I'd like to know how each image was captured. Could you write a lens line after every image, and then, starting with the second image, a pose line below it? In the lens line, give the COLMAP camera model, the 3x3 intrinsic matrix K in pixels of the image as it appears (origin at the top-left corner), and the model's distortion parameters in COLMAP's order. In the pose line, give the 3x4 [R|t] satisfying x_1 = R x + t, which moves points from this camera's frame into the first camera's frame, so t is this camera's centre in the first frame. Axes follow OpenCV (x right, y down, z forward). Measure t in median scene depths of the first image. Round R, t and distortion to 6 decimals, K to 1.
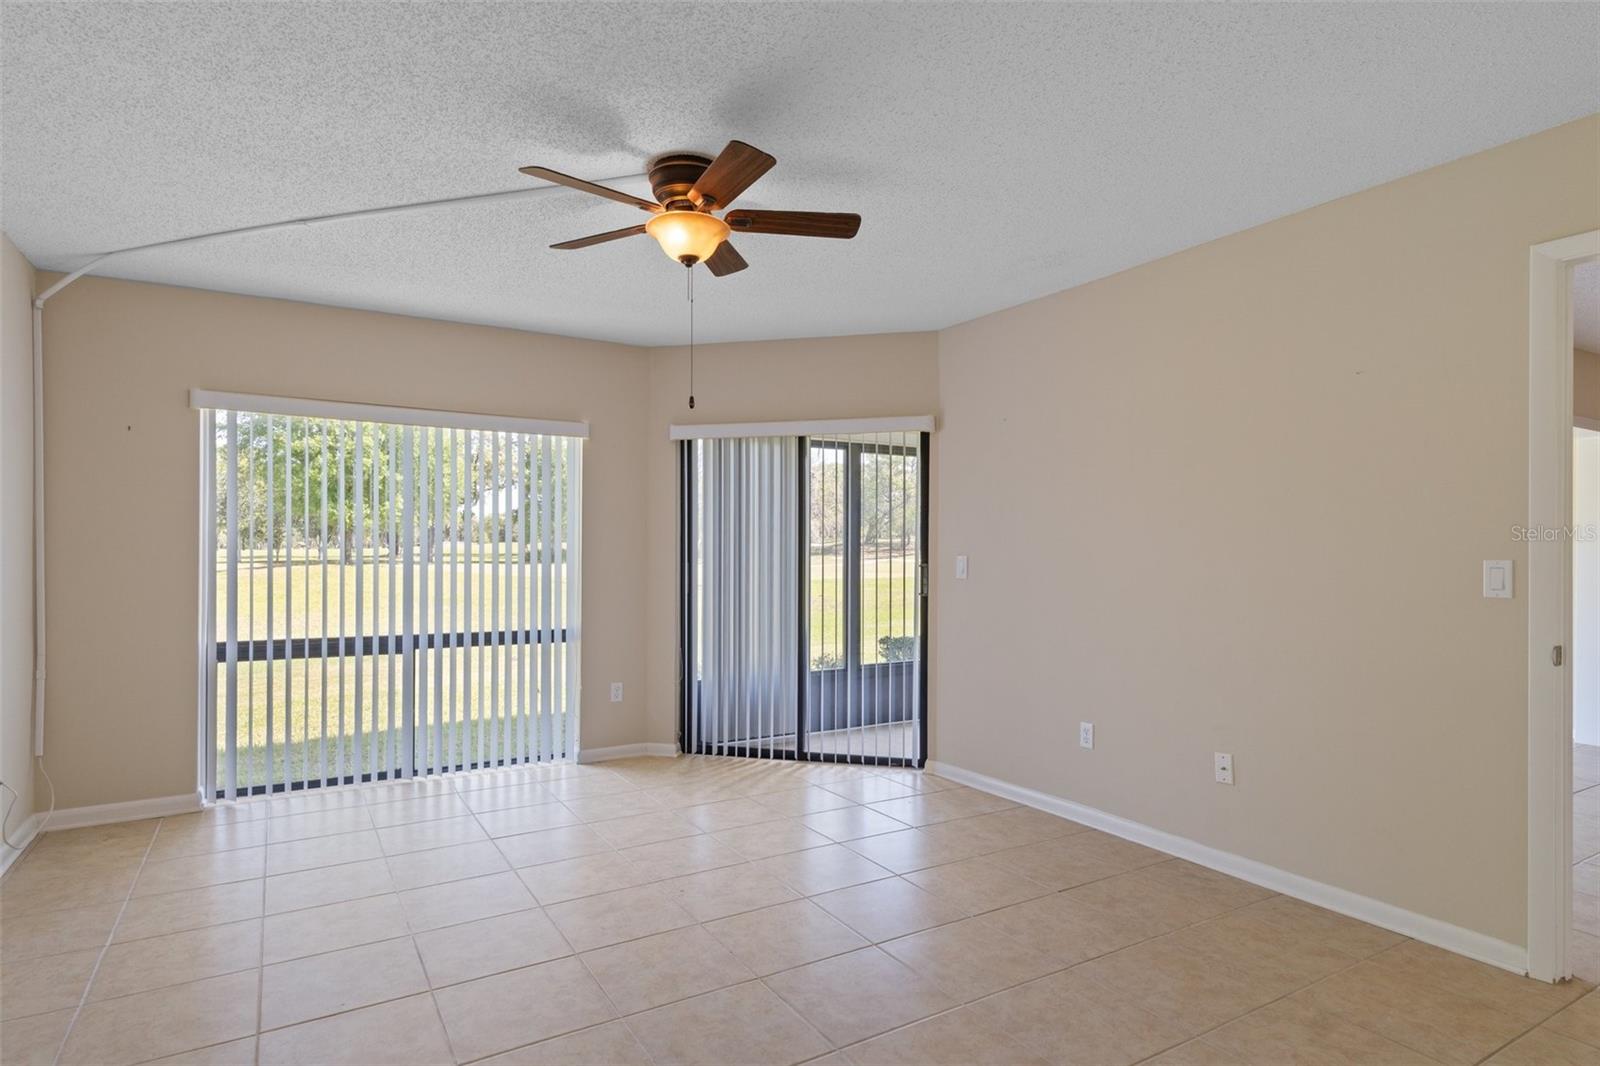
lens RADIAL K [[853.0, 0, 782.5], [0, 853.0, 555.3], [0, 0, 1]] dist [0.009556, -0.000943]
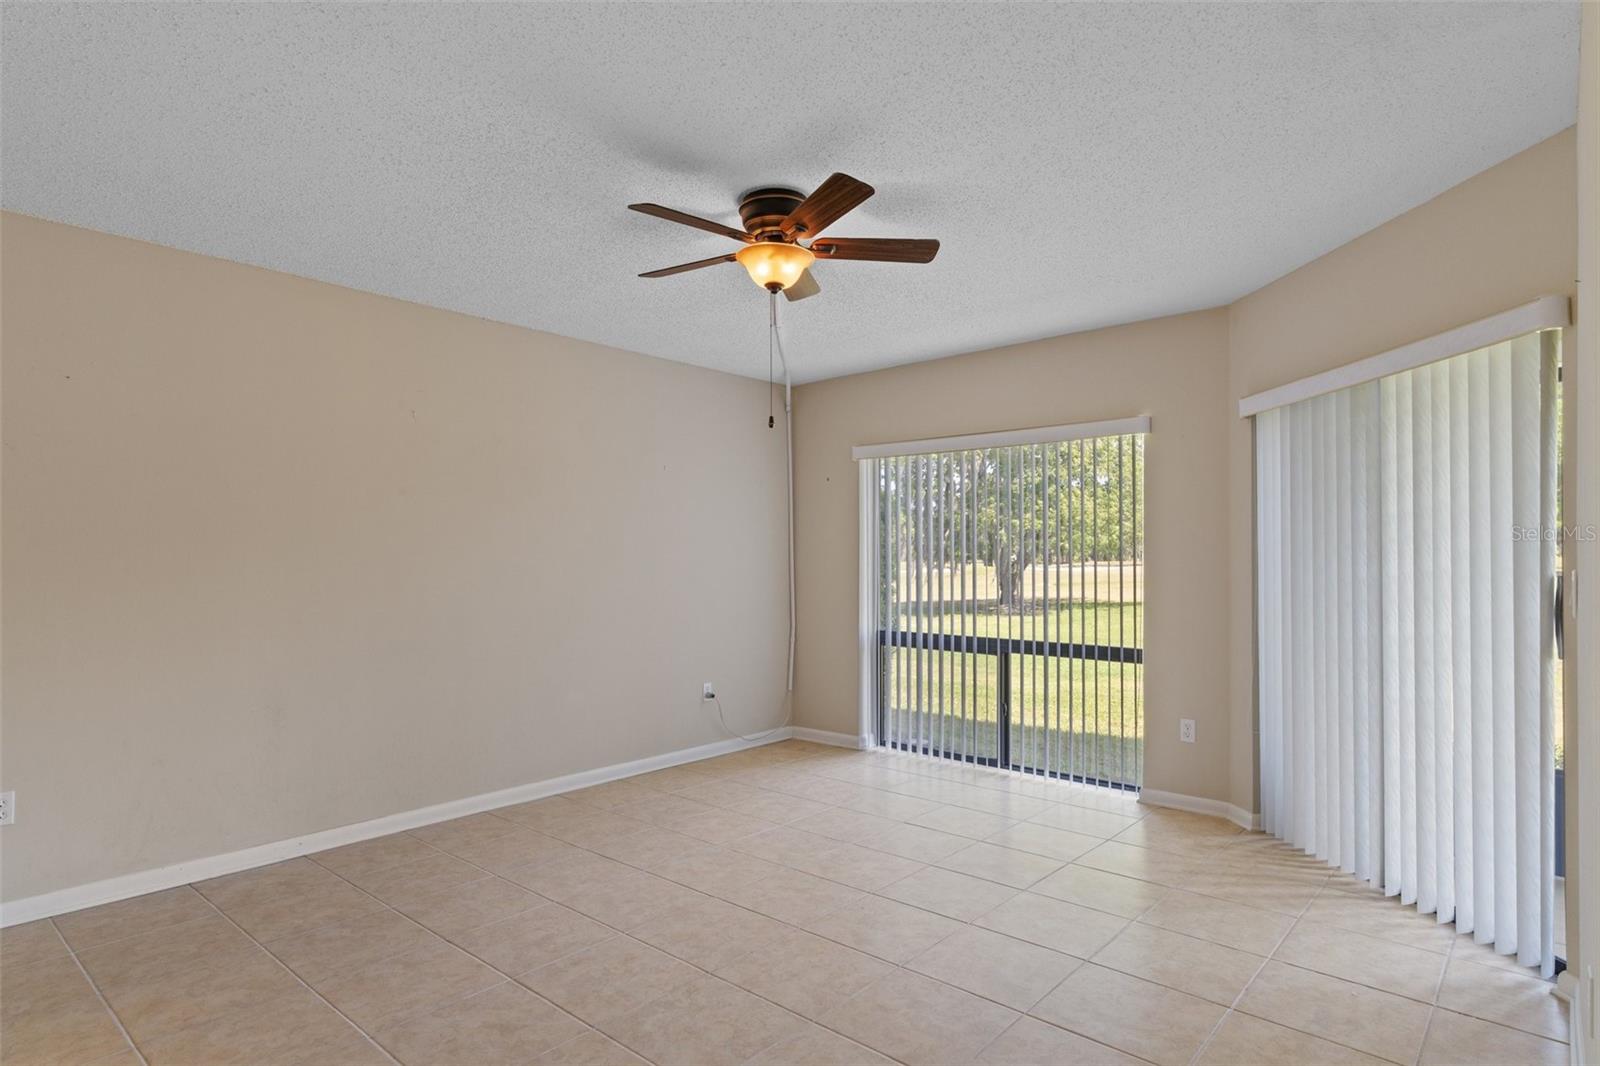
lens RADIAL K [[853.0, 0, 782.5], [0, 853.0, 555.3], [0, 0, 1]] dist [0.009556, -0.000943]
pose [[0.306004, -0.008308, -0.951994, 0.615312], [-0.000972, 0.999959, -0.009039, -0.003113], [0.952030, 0.003691, 0.305983, 0.472663]]
